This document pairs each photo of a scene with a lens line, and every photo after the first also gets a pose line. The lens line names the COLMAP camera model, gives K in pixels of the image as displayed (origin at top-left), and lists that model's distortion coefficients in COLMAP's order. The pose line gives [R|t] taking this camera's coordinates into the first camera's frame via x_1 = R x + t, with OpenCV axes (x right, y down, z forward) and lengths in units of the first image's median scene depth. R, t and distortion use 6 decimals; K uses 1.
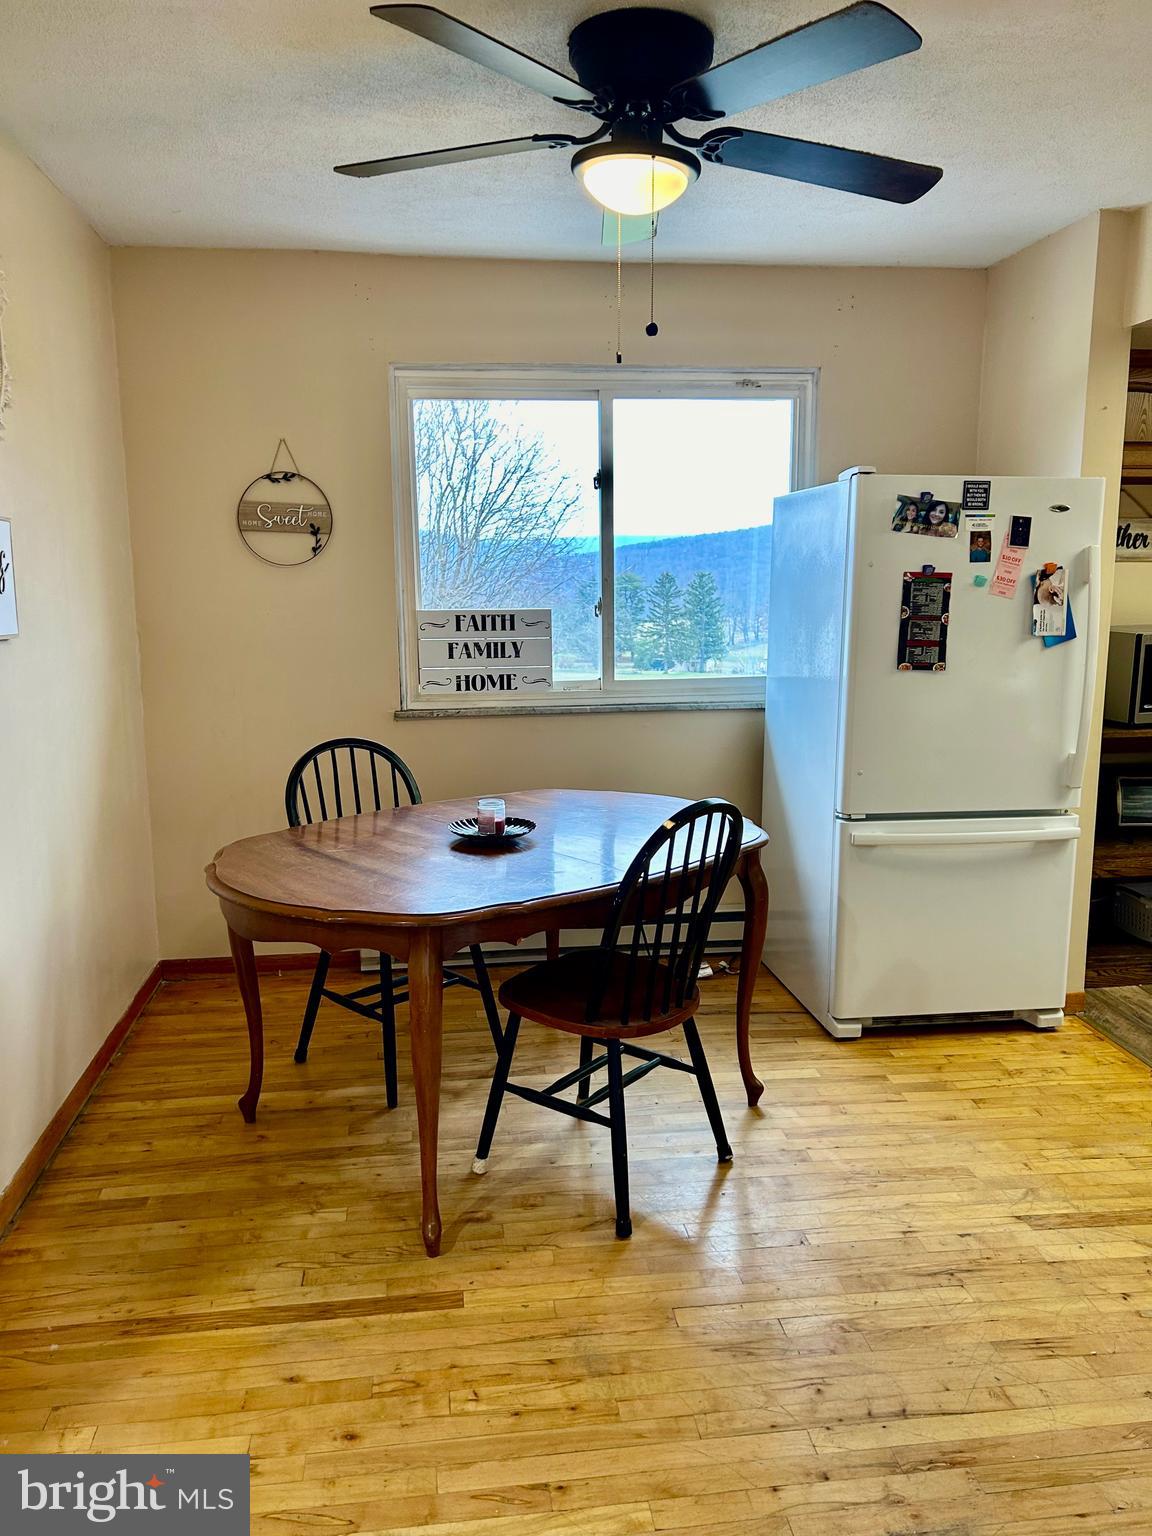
lens RADIAL K [[1157.5, 0, 568.3], [0, 1157.5, 782.0], [0, 0, 1]] dist [0.063108, -0.069057]
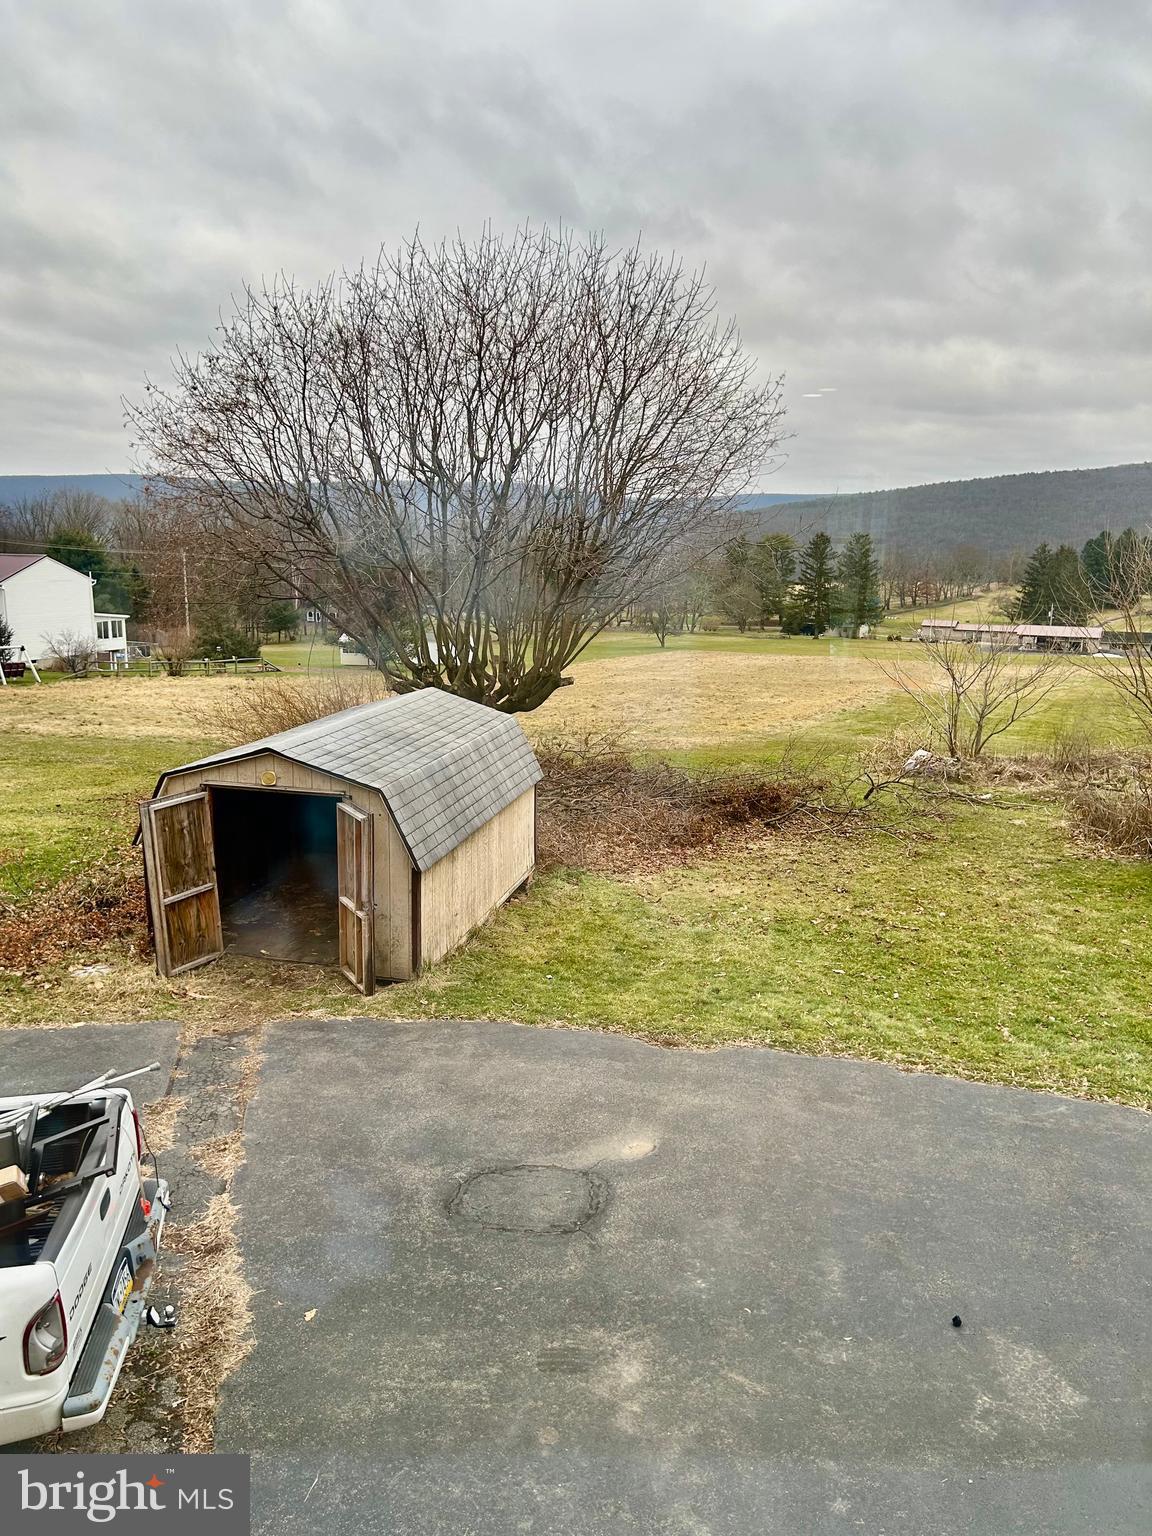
lens RADIAL K [[1157.5, 0, 580.2], [0, 1157.5, 784.0], [0, 0, 1]] dist [0.063108, -0.069057]
pose [[0.993503, 0.033990, -0.108608, -0.009282], [-0.030099, 0.998852, 0.037264, -0.025062], [0.109750, -0.033753, 0.993386, 0.133295]]
